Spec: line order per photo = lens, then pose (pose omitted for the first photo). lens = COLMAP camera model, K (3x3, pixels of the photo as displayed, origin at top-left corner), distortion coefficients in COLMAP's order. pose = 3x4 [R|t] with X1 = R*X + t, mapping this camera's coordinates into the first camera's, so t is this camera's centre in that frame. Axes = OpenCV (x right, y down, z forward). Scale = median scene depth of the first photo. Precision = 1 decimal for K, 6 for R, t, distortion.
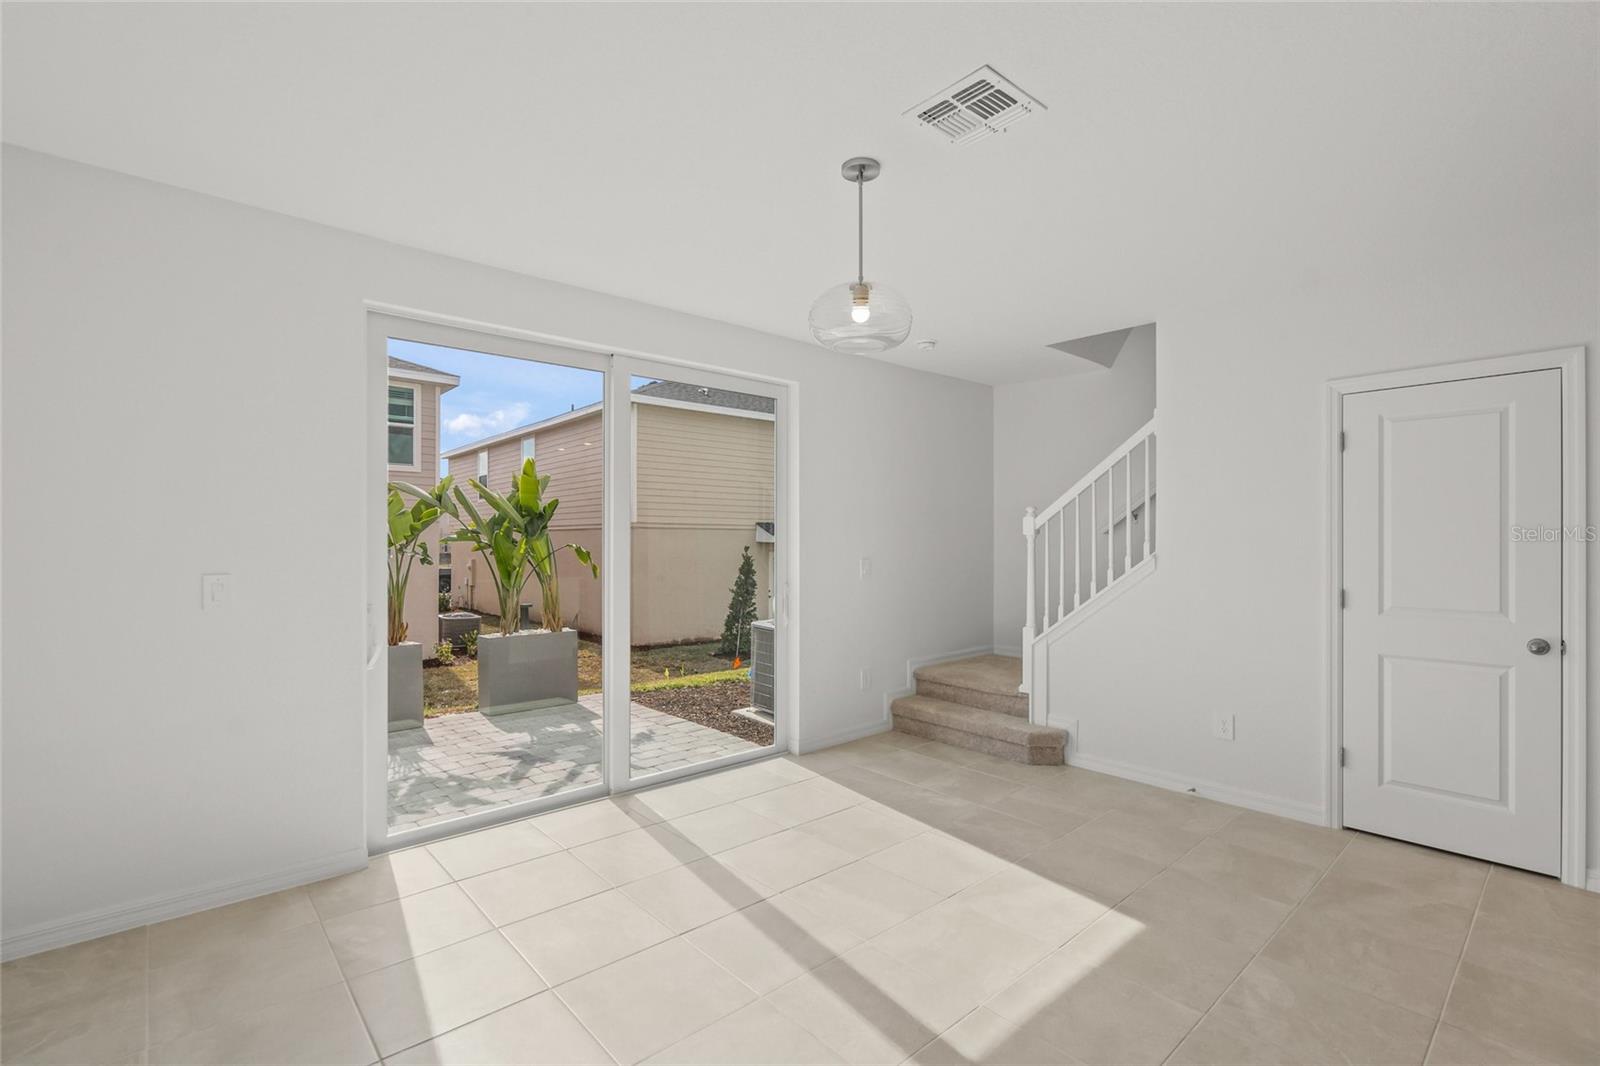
lens RADIAL K [[728.2, 0, 801.3], [0, 728.2, 539.1], [0, 0, 1]] dist [-0.001408, 0.000434]
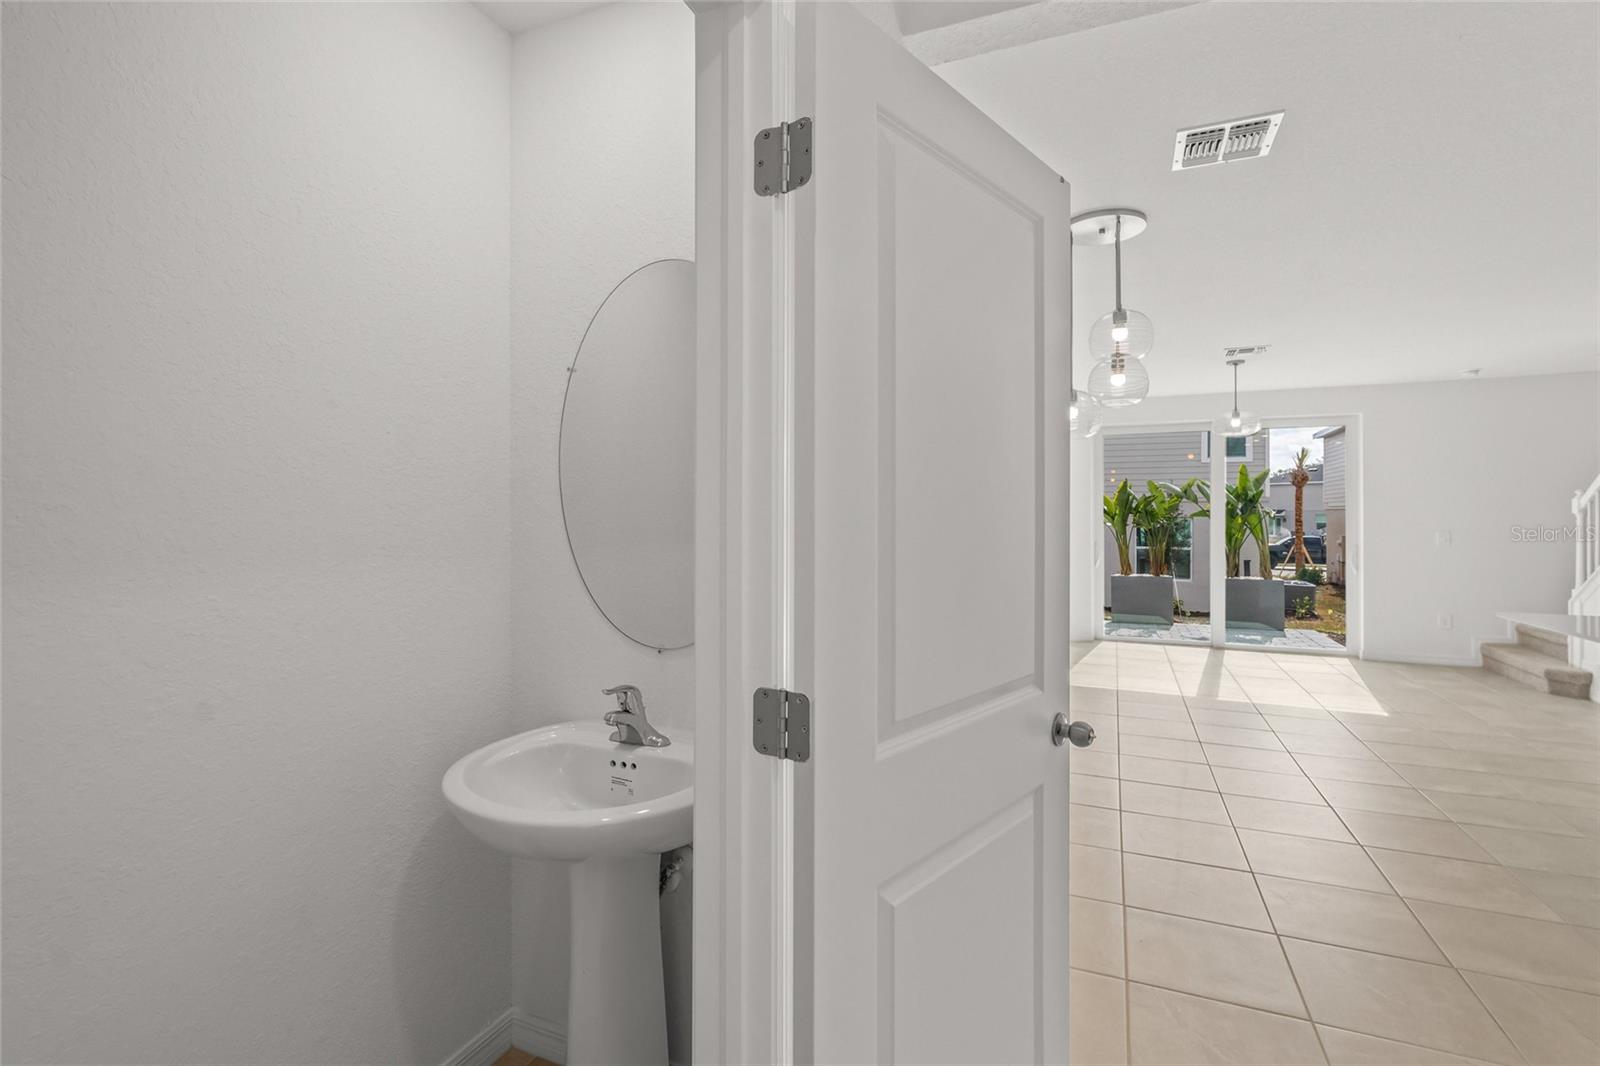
lens RADIAL K [[746.0, 0, 795.2], [0, 746.0, 507.9], [0, 0, 1]] dist [0.002590, 0.001015]
pose [[0.422737, -0.009135, -0.906206, 0.949626], [-0.000239, 0.999948, -0.010192, -0.001985], [0.906252, 0.004525, 0.422713, -0.755483]]
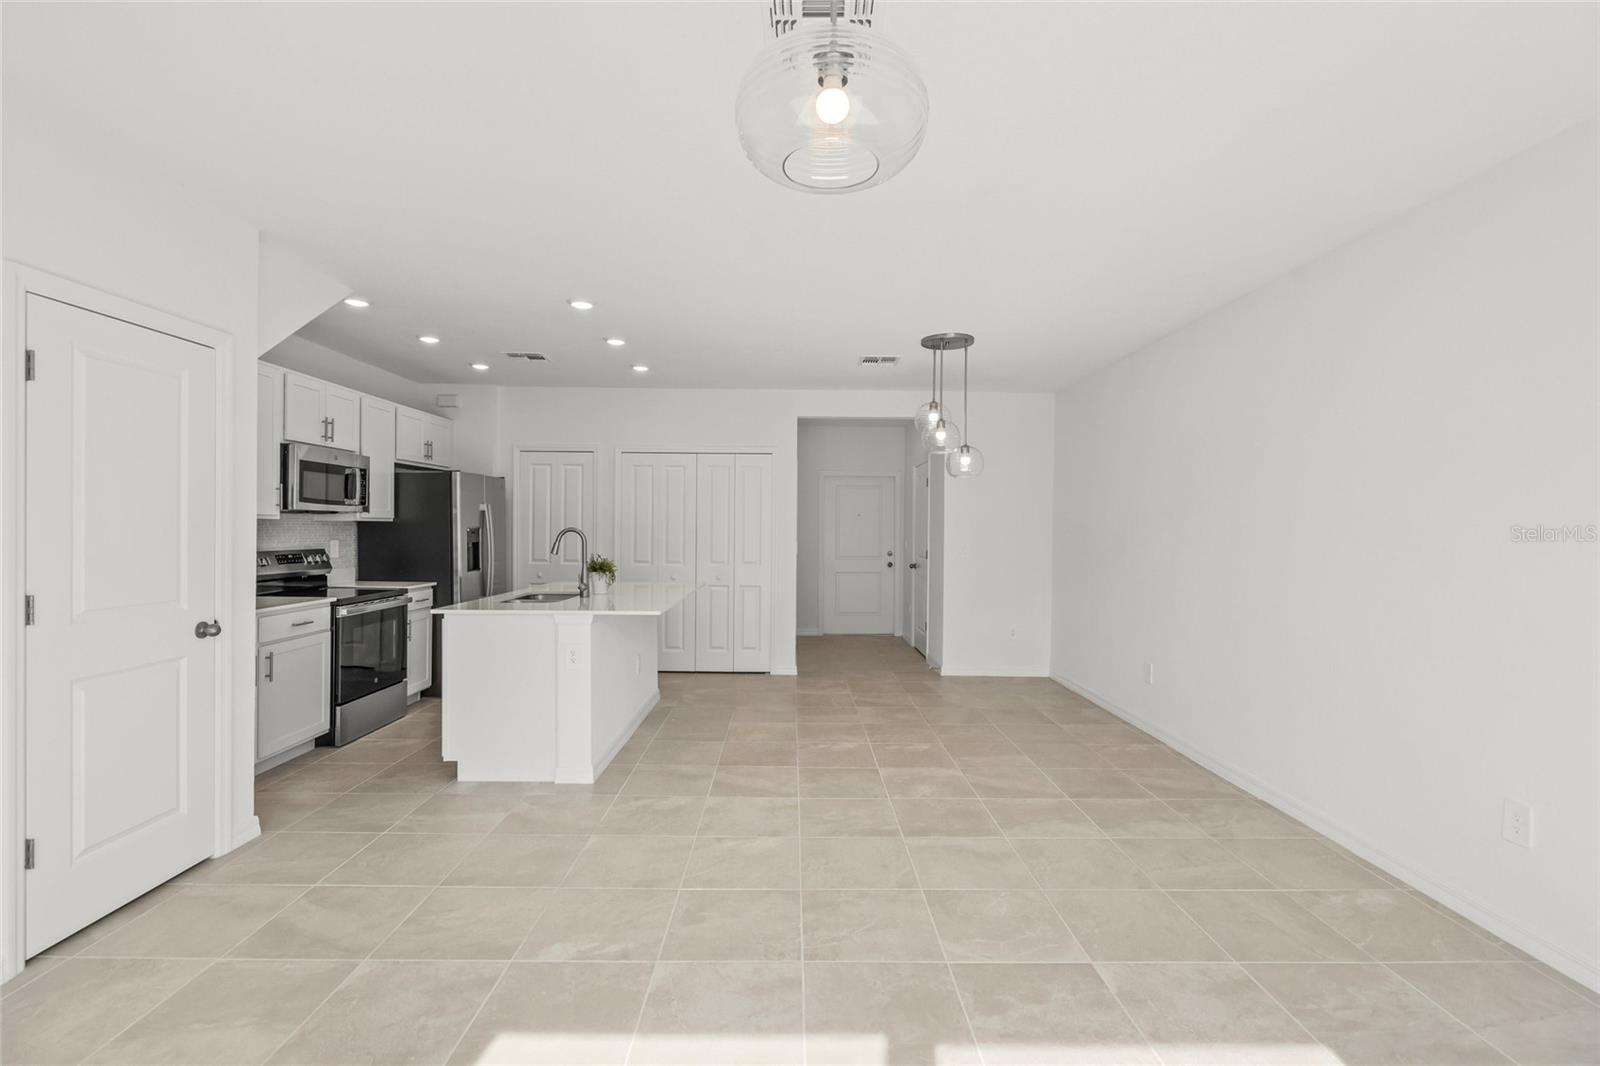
lens RADIAL K [[723.9, 0, 796.5], [0, 723.9, 532.2], [0, 0, 1]] dist [-0.001974, 0.000458]
pose [[-0.749023, -0.012701, 0.662422, -0.145988], [-0.010945, 0.999917, 0.006797, 0.001250], [-0.662454, -0.002159, -0.749100, 0.799214]]
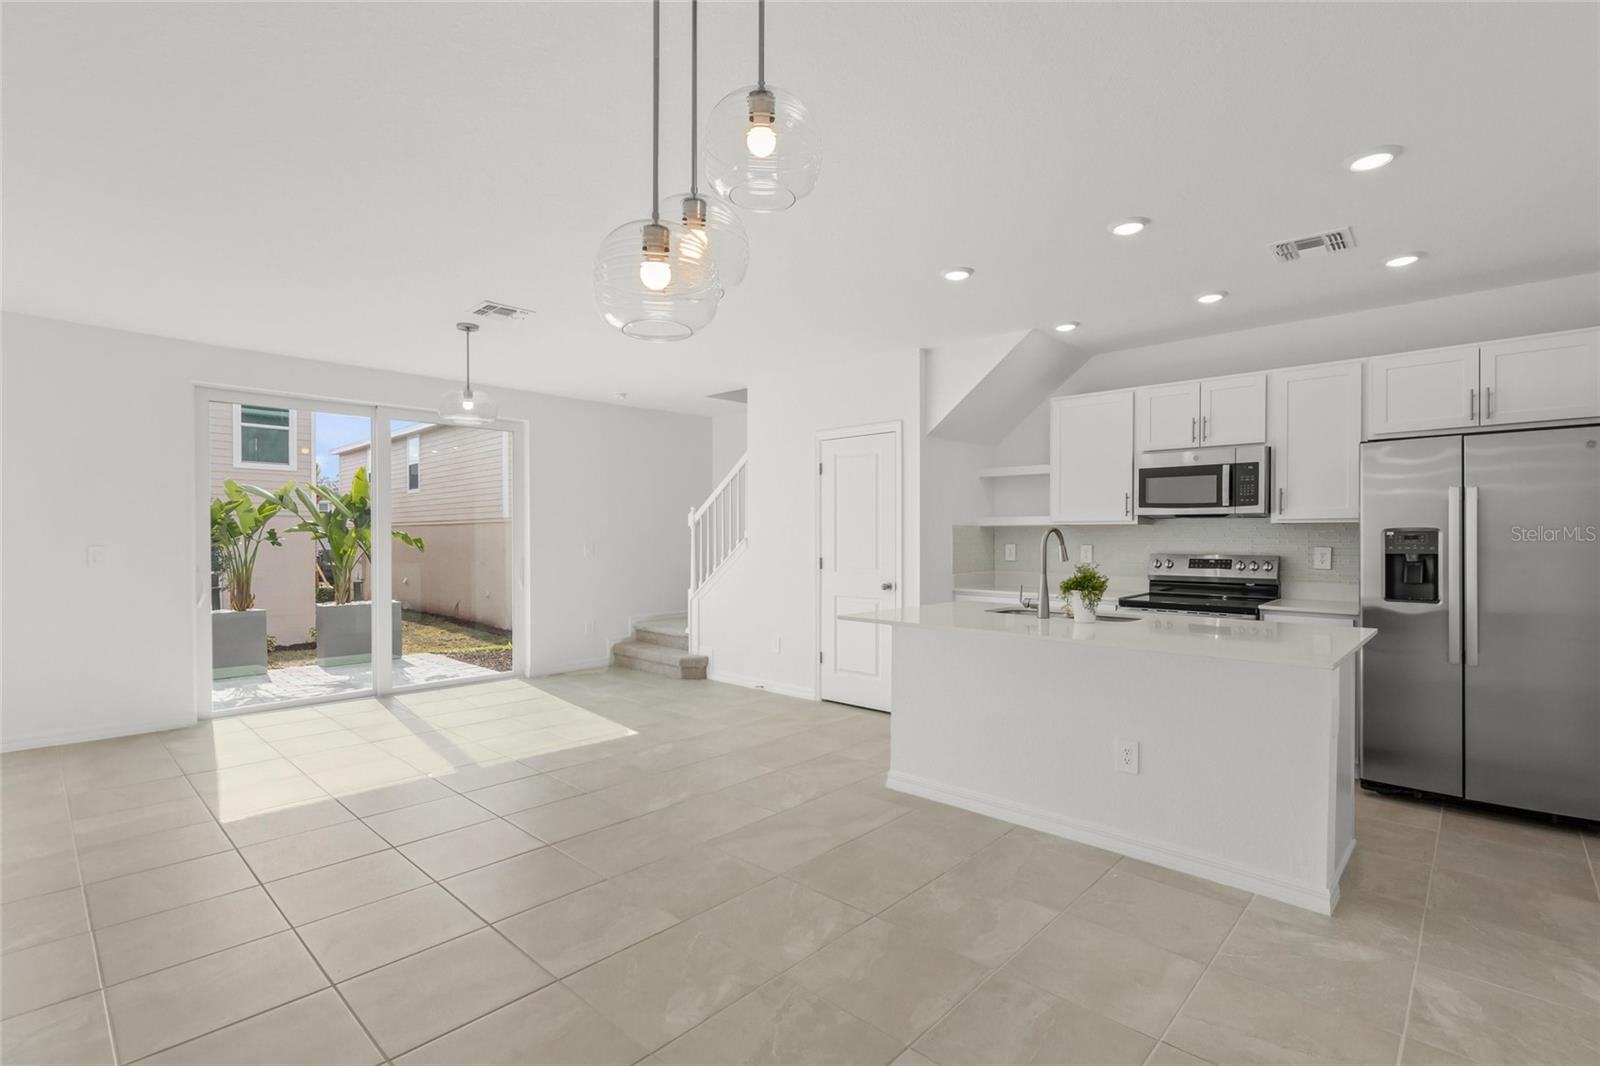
lens RADIAL K [[740.8, 0, 800.9], [0, 740.8, 541.0], [0, 0, 1]] dist [-0.002462, 0.000270]
pose [[0.996350, -0.001686, 0.085341, 0.429450], [0.000978, 0.999965, 0.008344, 0.013367], [-0.085352, -0.008230, 0.996317, -0.535987]]
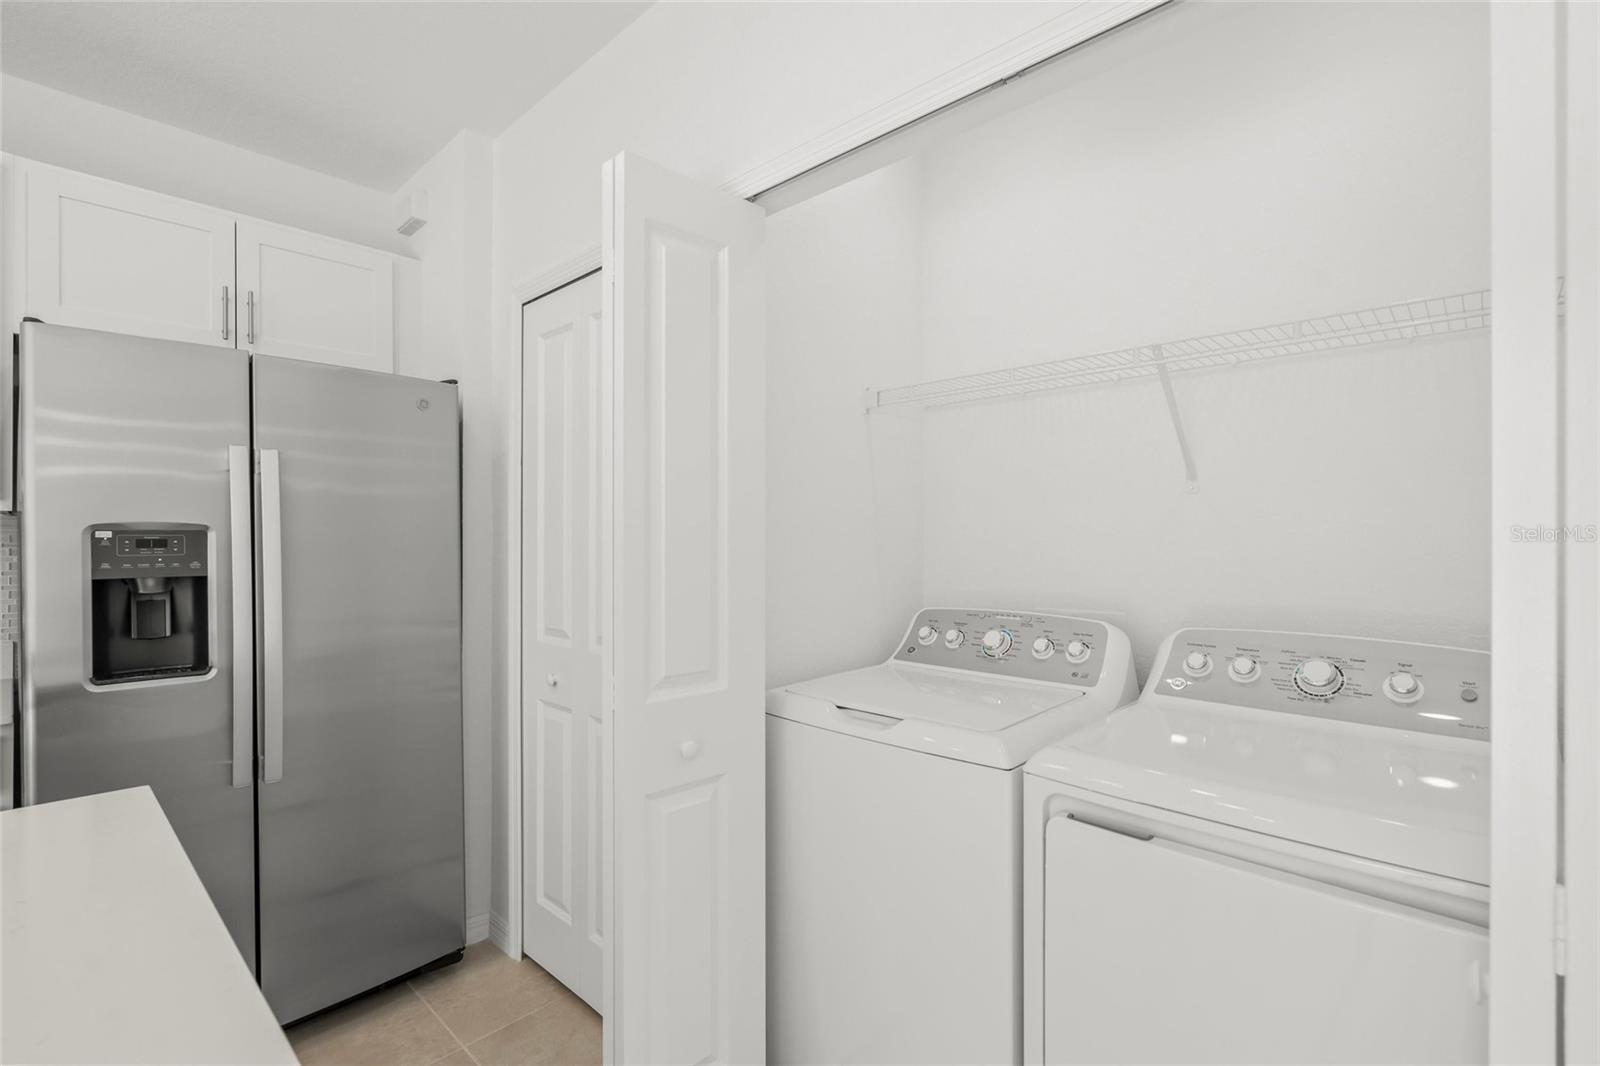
lens RADIAL K [[740.8, 0, 800.9], [0, 740.8, 541.0], [0, 0, 1]] dist [-0.002462, 0.000270]
pose [[-0.075154, -0.004165, 0.997163, 0.755403], [-0.001723, 0.999990, 0.004047, 0.013523], [-0.997170, -0.001414, -0.075161, -0.092734]]
